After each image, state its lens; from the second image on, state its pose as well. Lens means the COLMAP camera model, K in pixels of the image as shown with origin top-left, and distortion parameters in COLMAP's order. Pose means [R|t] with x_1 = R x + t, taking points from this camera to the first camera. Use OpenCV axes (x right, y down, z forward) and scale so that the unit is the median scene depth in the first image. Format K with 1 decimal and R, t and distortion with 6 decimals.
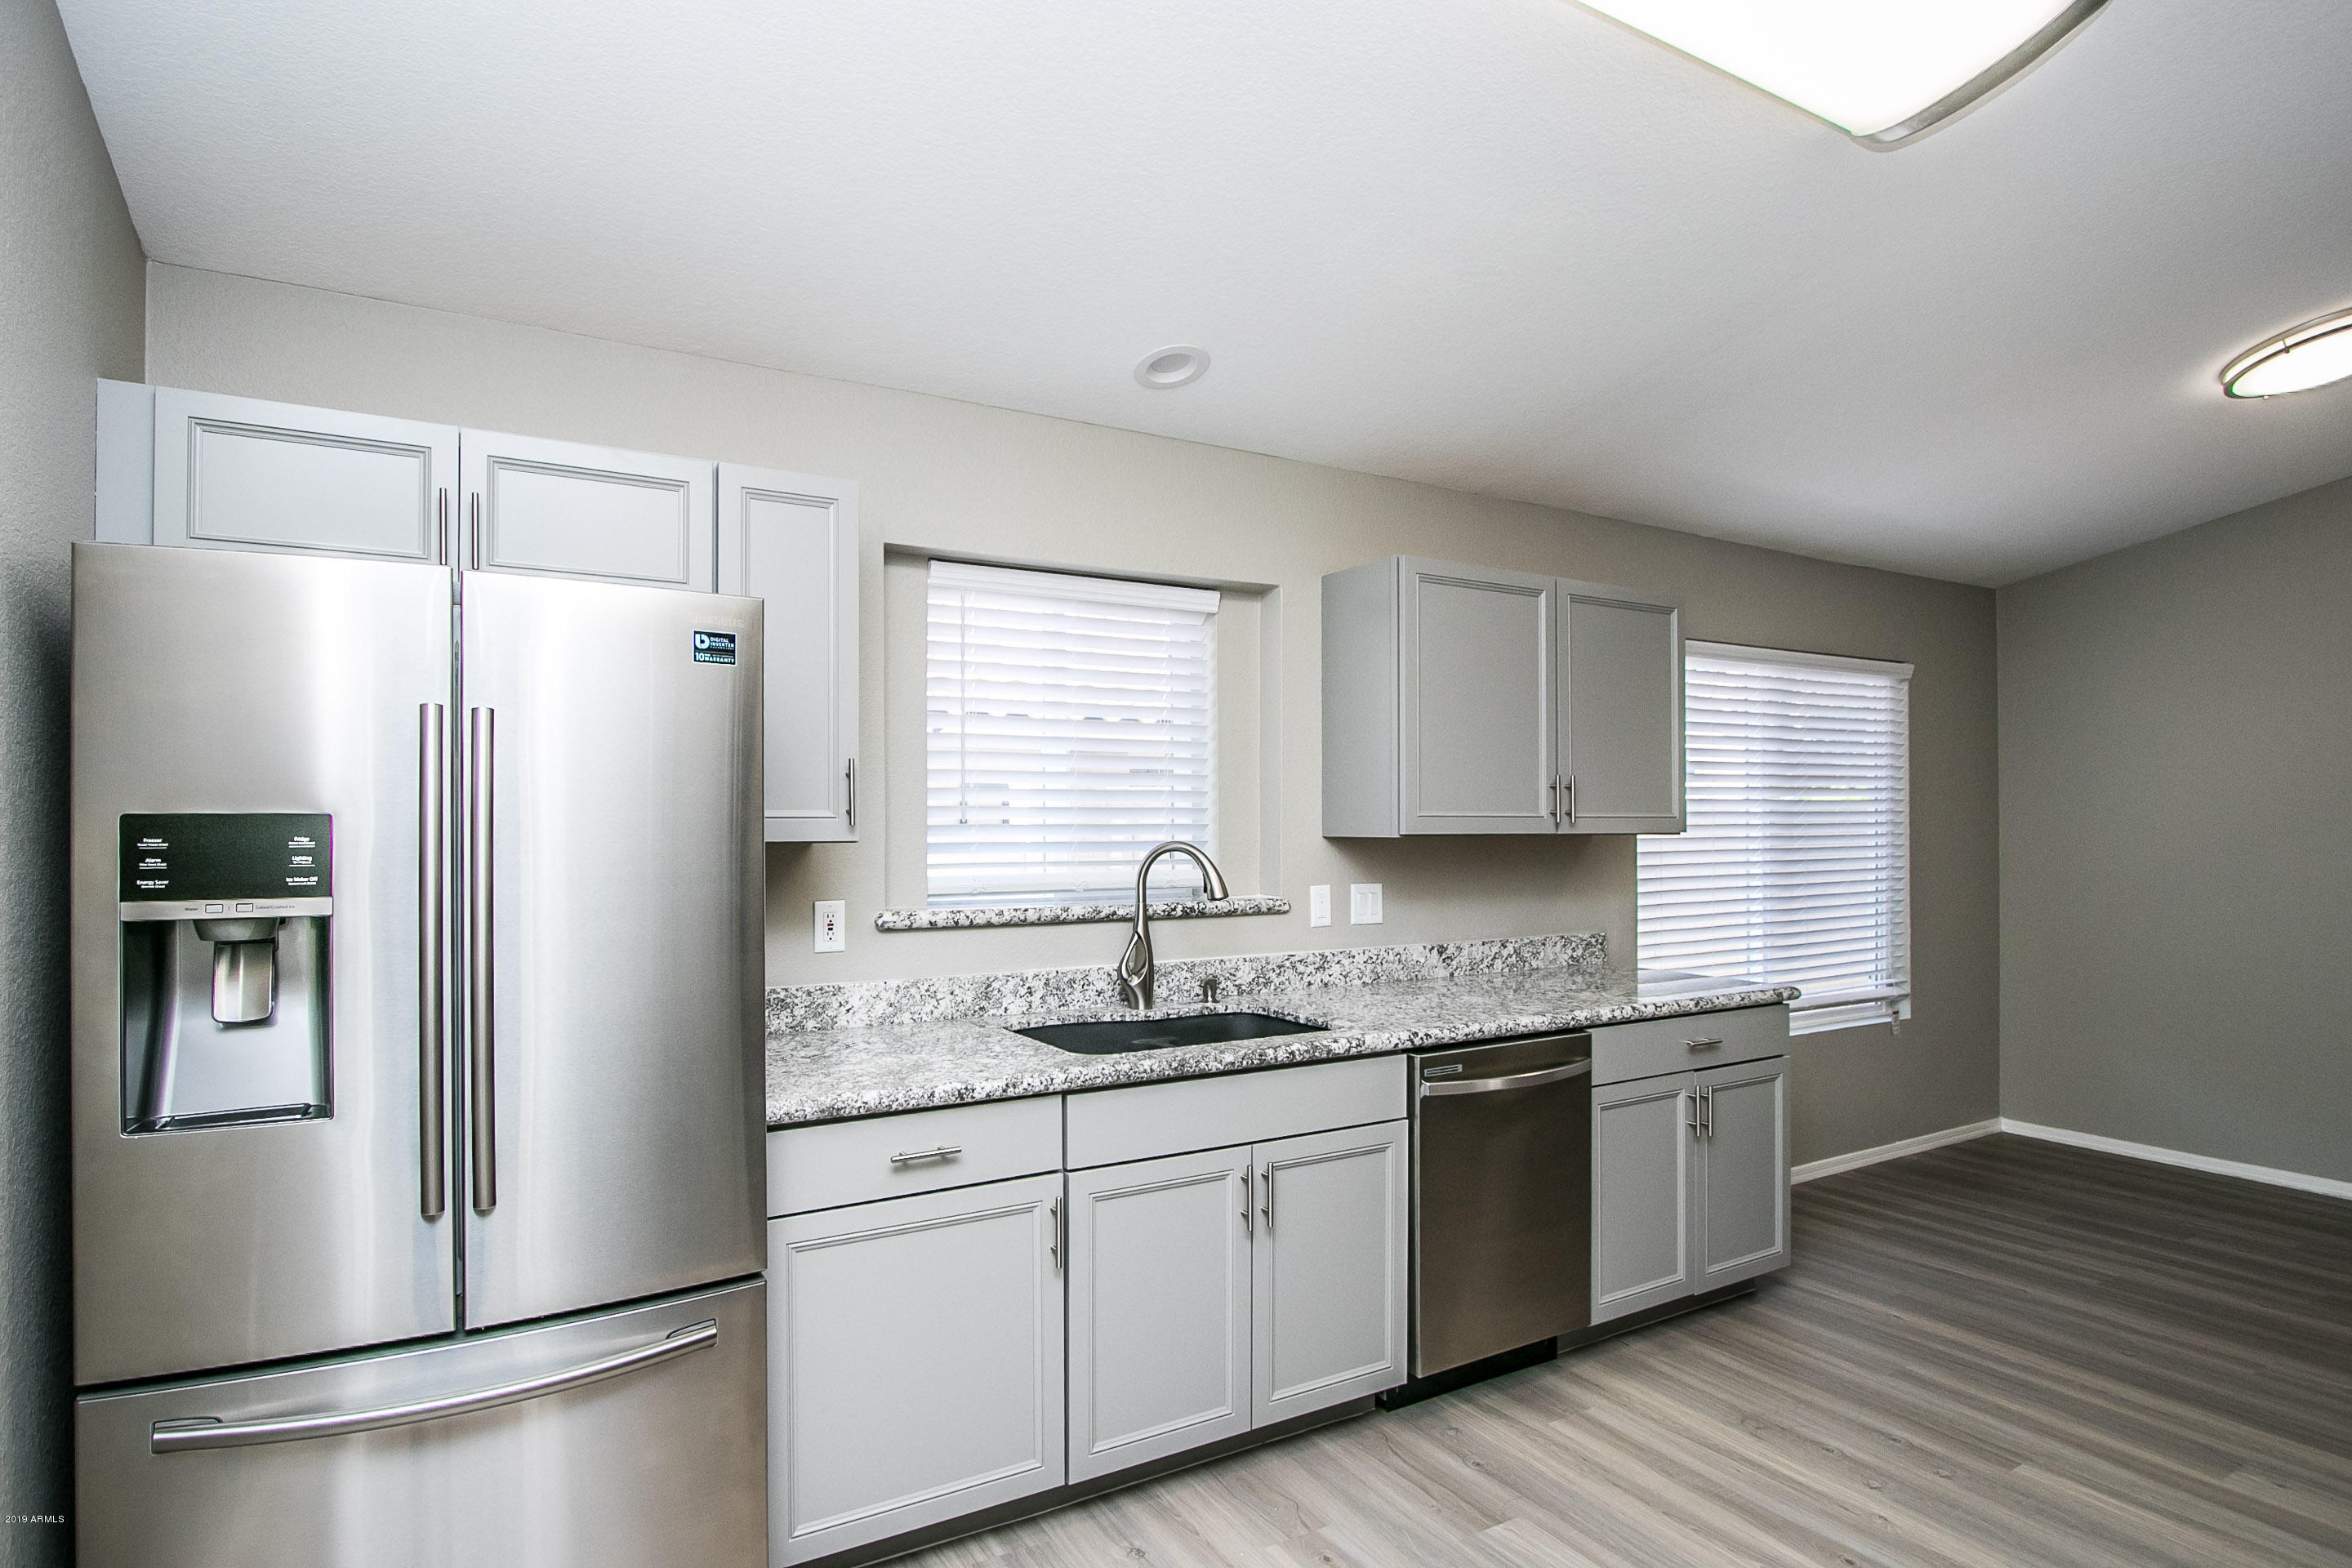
lens RADIAL K [[1108.1, 0, 988.3], [0, 1108.1, 857.2], [0, 0, 1]] dist [-0.018754, 0.001830]
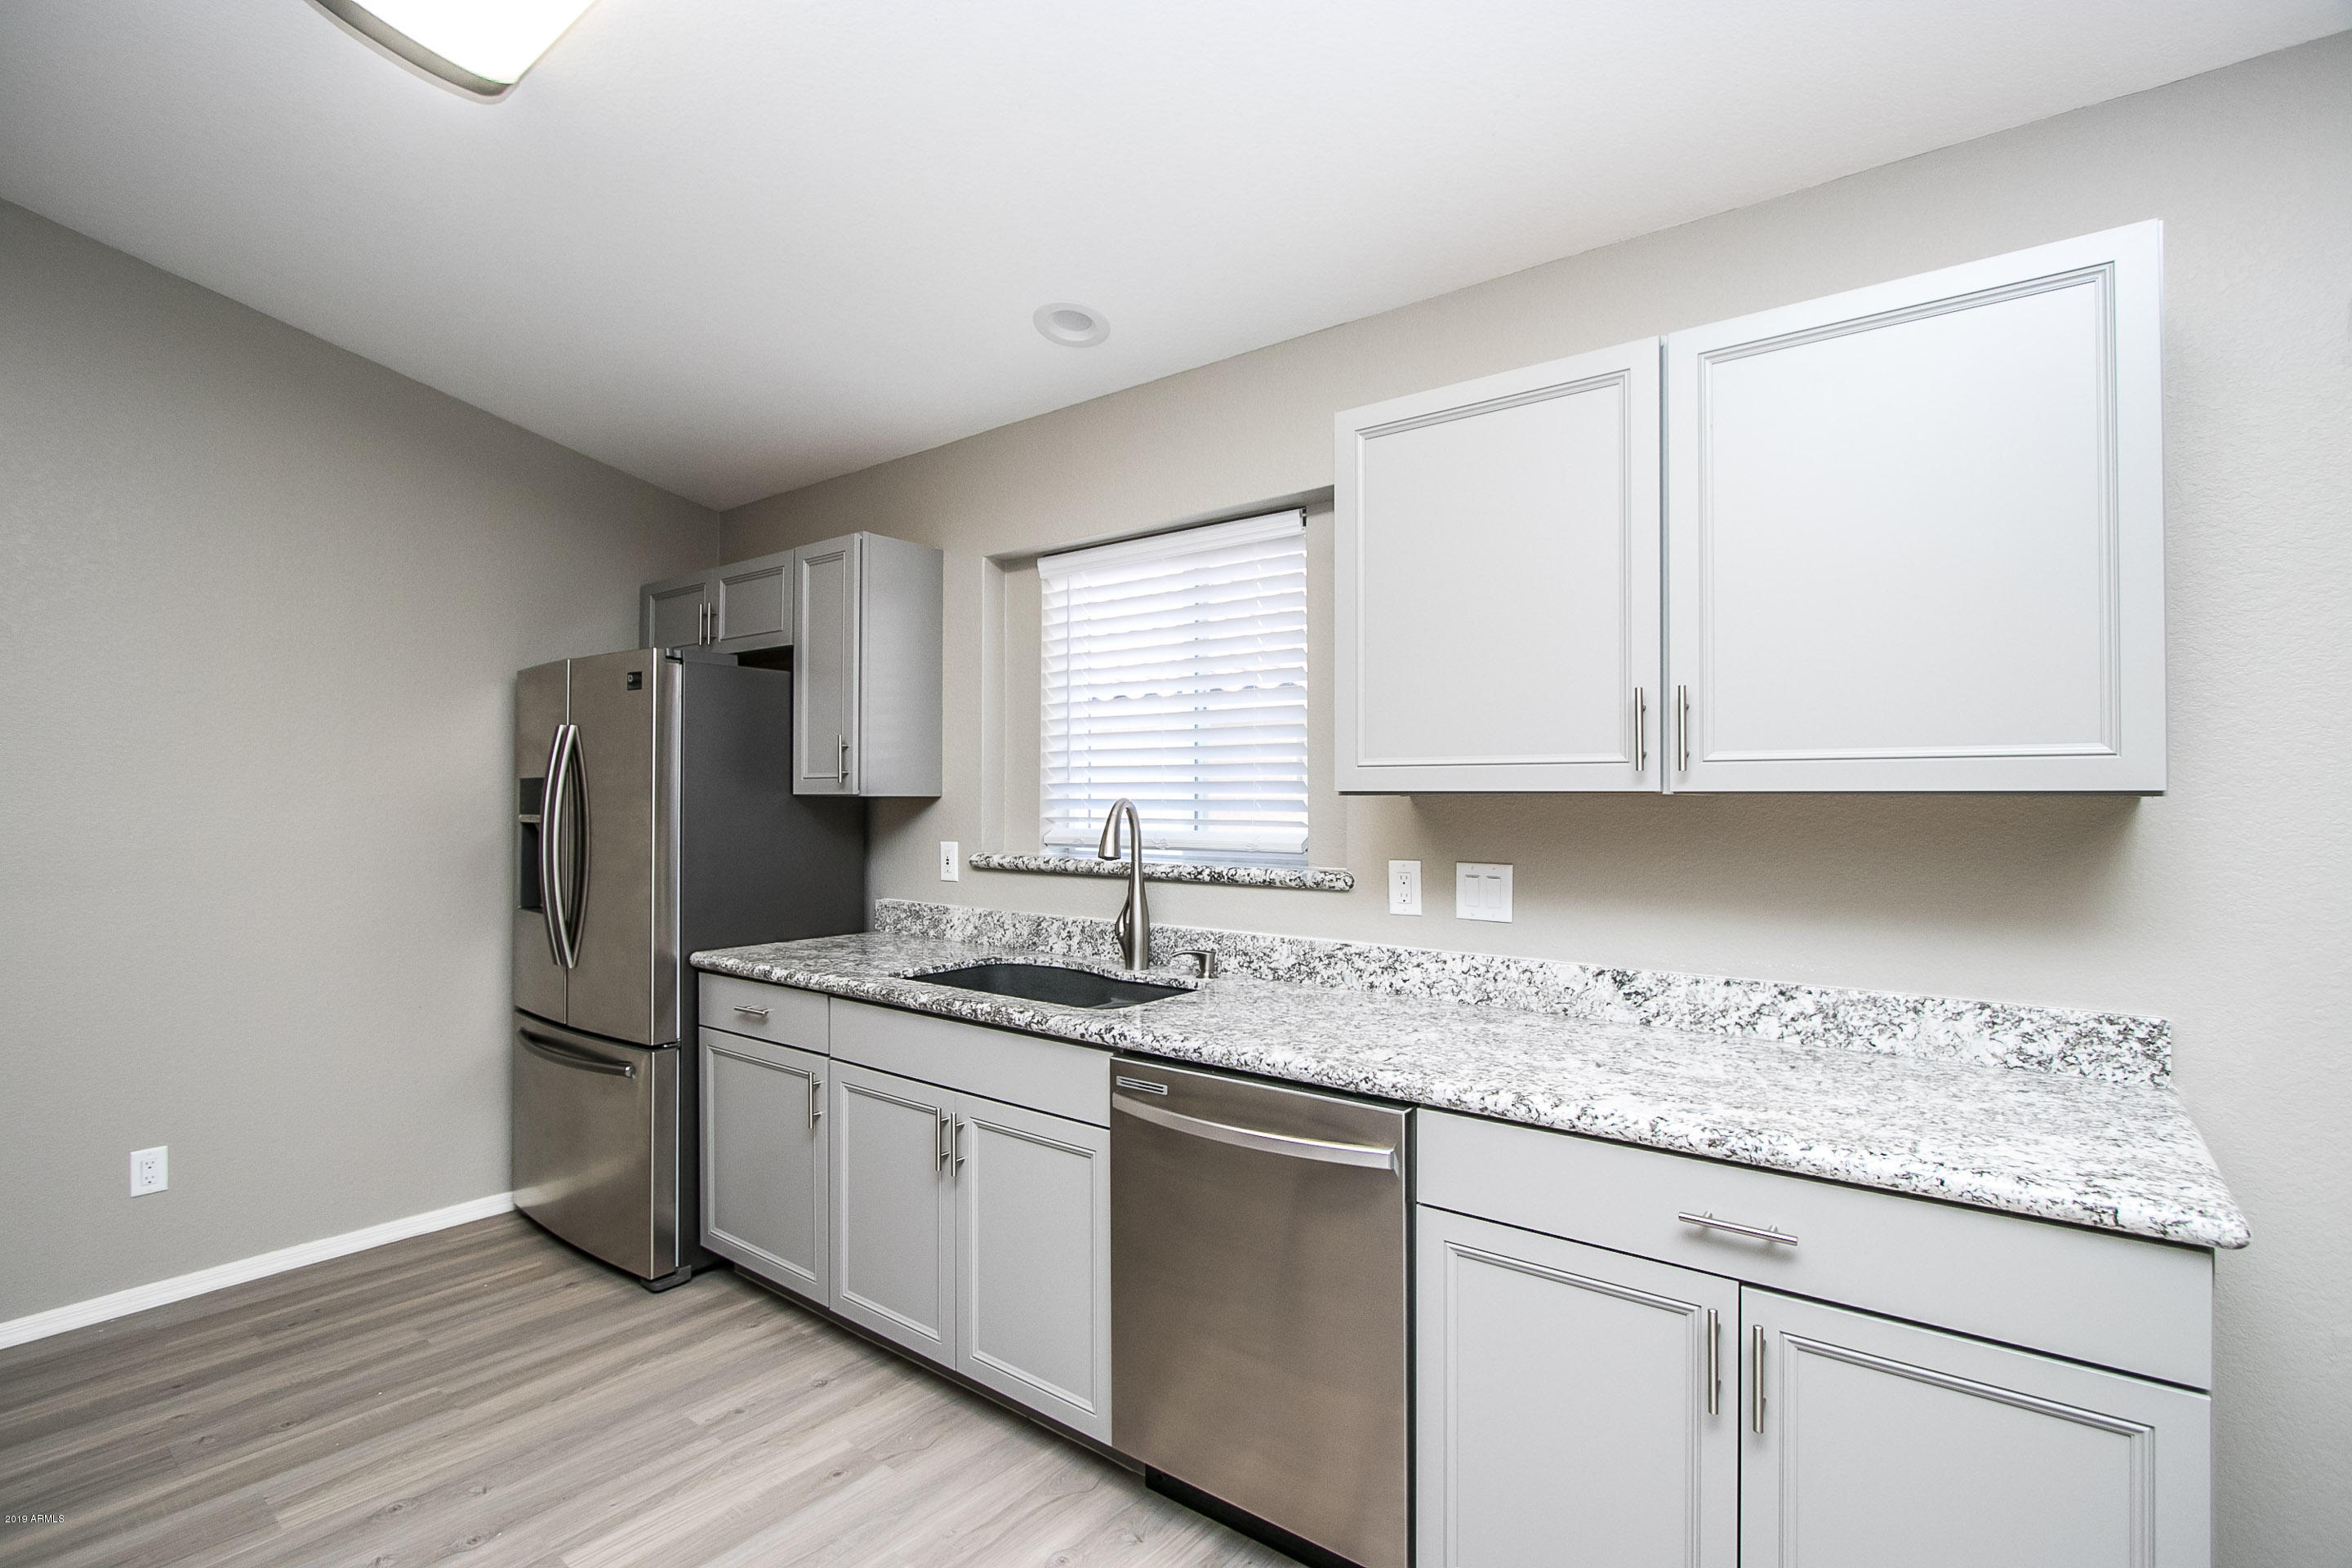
lens RADIAL K [[1108.1, 0, 1136.9], [0, 1108.1, 774.0], [0, 0, 1]] dist [-0.018754, 0.001830]
pose [[0.428168, -0.011441, -0.903627, 1.022261], [-0.021699, 0.999501, -0.022937, -0.013547], [0.903438, 0.029429, 0.427707, 0.574129]]
